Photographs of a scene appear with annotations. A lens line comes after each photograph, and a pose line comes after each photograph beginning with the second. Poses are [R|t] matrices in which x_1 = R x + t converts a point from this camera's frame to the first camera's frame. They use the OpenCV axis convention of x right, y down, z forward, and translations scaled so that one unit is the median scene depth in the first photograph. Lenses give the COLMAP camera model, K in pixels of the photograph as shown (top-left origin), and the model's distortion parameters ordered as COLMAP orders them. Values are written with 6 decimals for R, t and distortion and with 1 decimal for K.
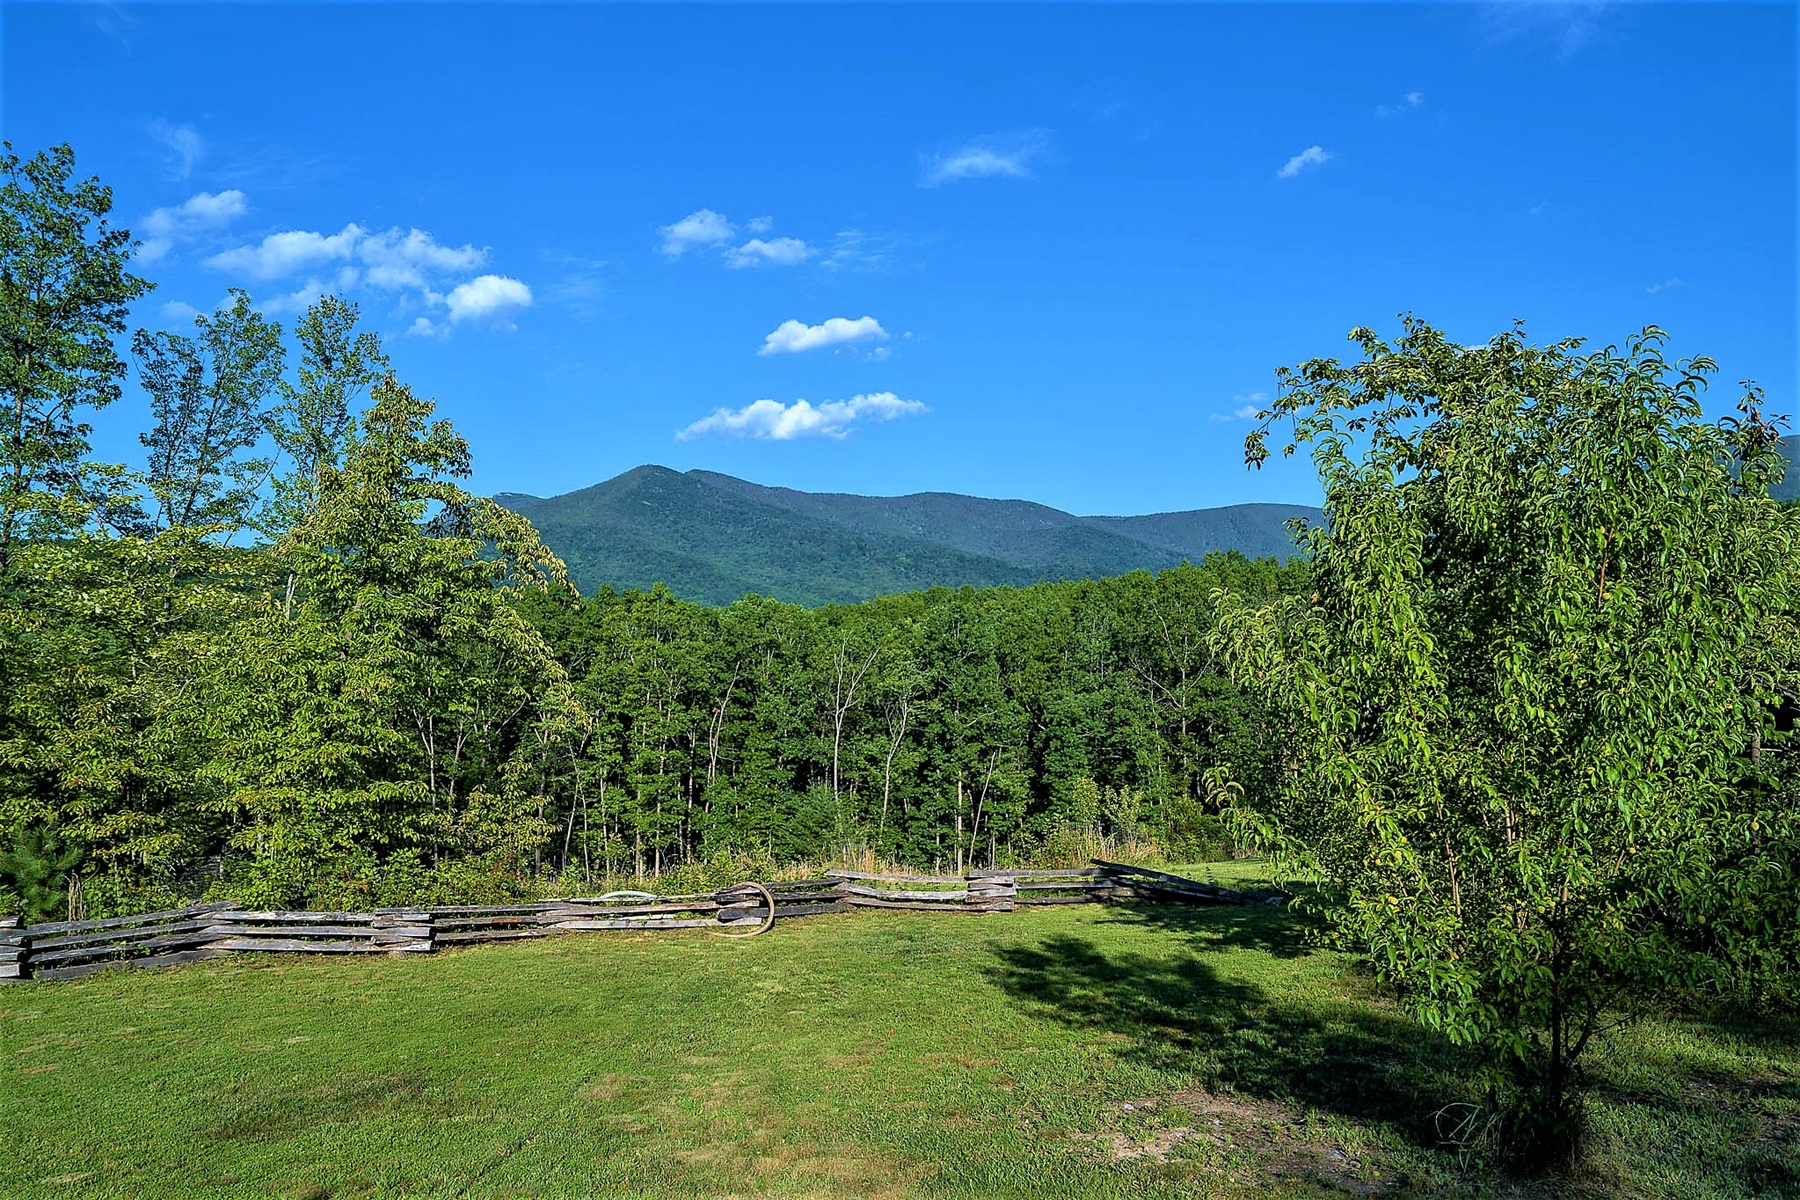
lens RADIAL K [[1273.5, 0, 900.0], [0, 1273.5, 600.0], [0, 0, 1]] dist [-0.112481, 0.096478]
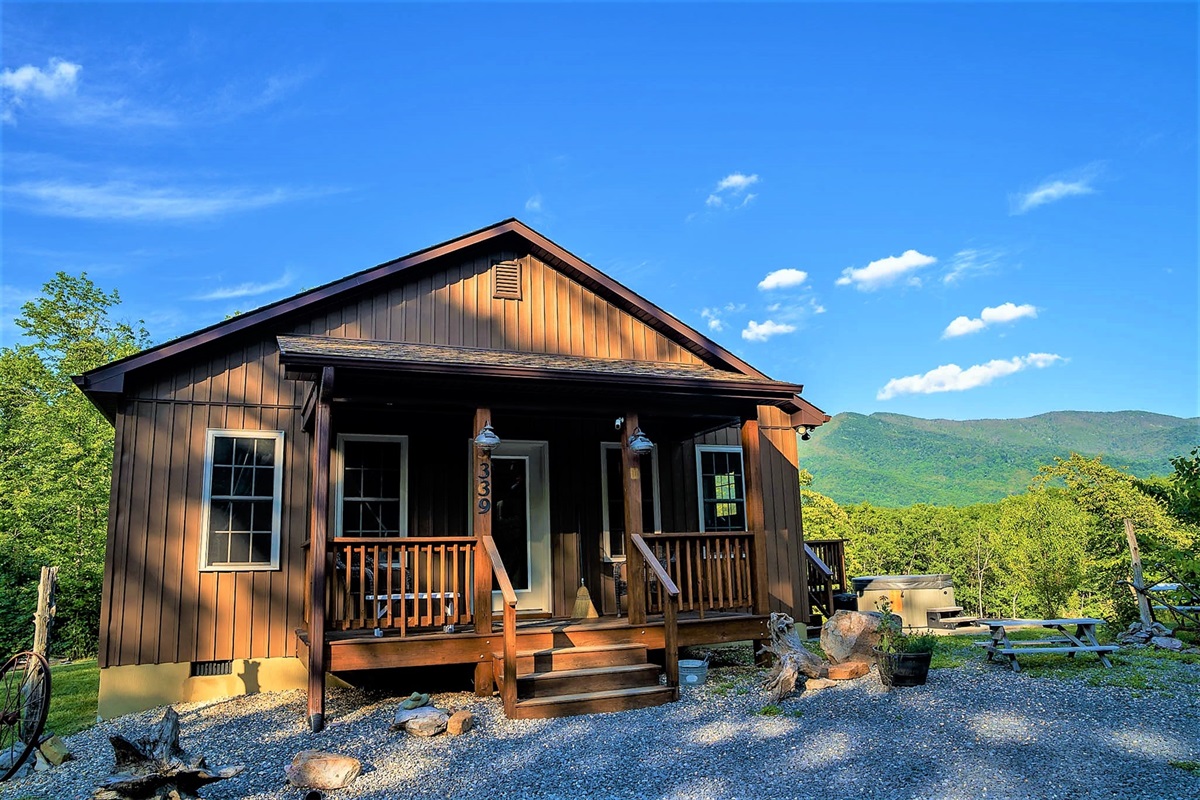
lens RADIAL K [[849.0, 0, 600.0], [0, 849.0, 400.0], [0, 0, 1]] dist [-0.112481, 0.096478]
pose [[0.883517, -0.107084, -0.455995, 0.030630], [0.049141, 0.989335, -0.137117, -0.010202], [0.465815, 0.098737, 0.879356, -0.206463]]
